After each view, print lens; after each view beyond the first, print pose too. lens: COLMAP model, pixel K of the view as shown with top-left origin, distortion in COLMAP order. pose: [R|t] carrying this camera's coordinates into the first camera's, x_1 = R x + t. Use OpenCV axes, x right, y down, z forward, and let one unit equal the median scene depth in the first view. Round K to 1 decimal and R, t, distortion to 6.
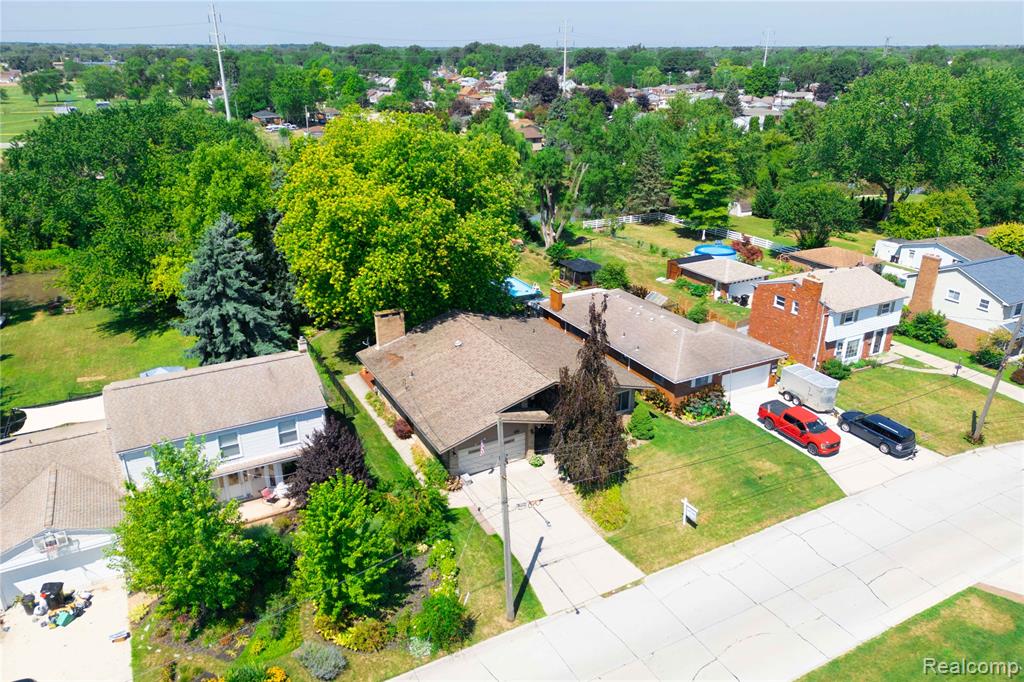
lens RADIAL K [[722.2, 0, 512.0], [0, 722.2, 341.0], [0, 0, 1]] dist [0.051519, -0.004647]
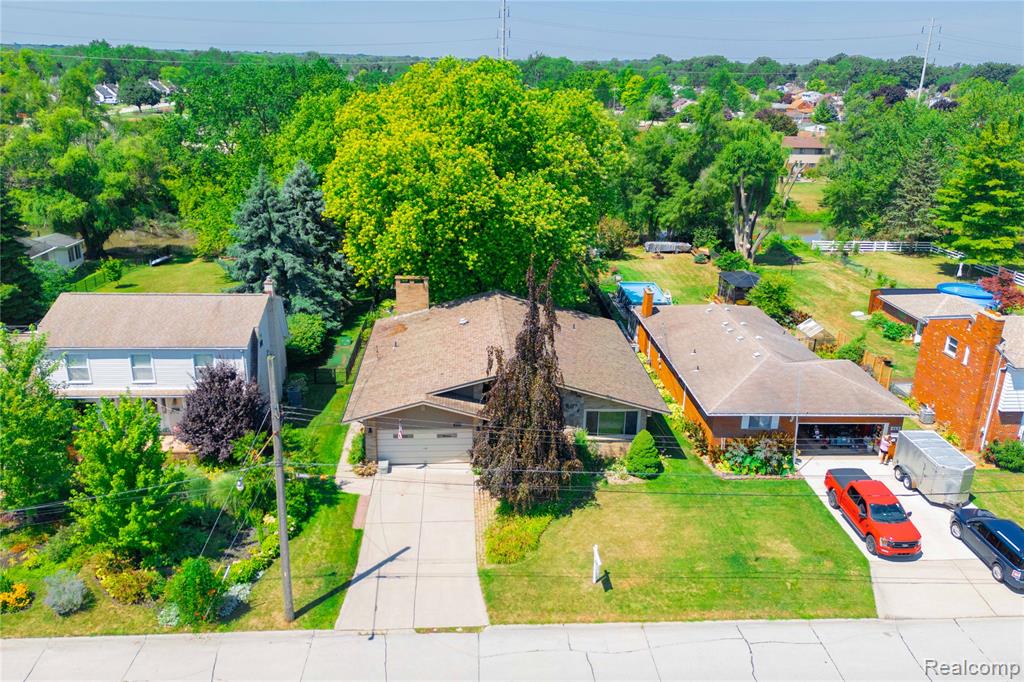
lens RADIAL K [[815.9, 0, 512.0], [0, 815.9, 341.0], [0, 0, 1]] dist [0.062413, -0.067462]
pose [[0.907342, 0.153530, -0.391355, 0.329596], [-0.176471, 0.984035, -0.023101, 0.035747], [0.381560, 0.090023, 0.919950, 0.142893]]
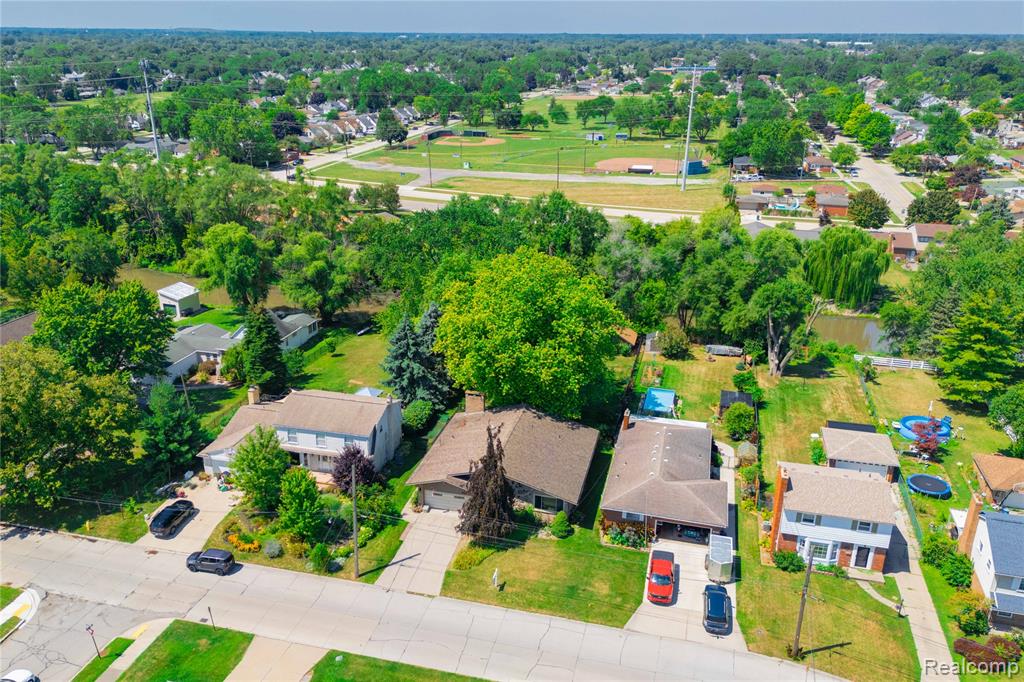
lens RADIAL K [[844.2, 0, 486.7], [0, 844.2, 342.5], [0, 0, 1]] dist [0.110634, -0.185423]
pose [[0.725413, 0.241027, -0.644734, 0.911654], [-0.261495, 0.962961, 0.065776, -0.253033], [0.636708, 0.120880, 0.761572, -0.302537]]
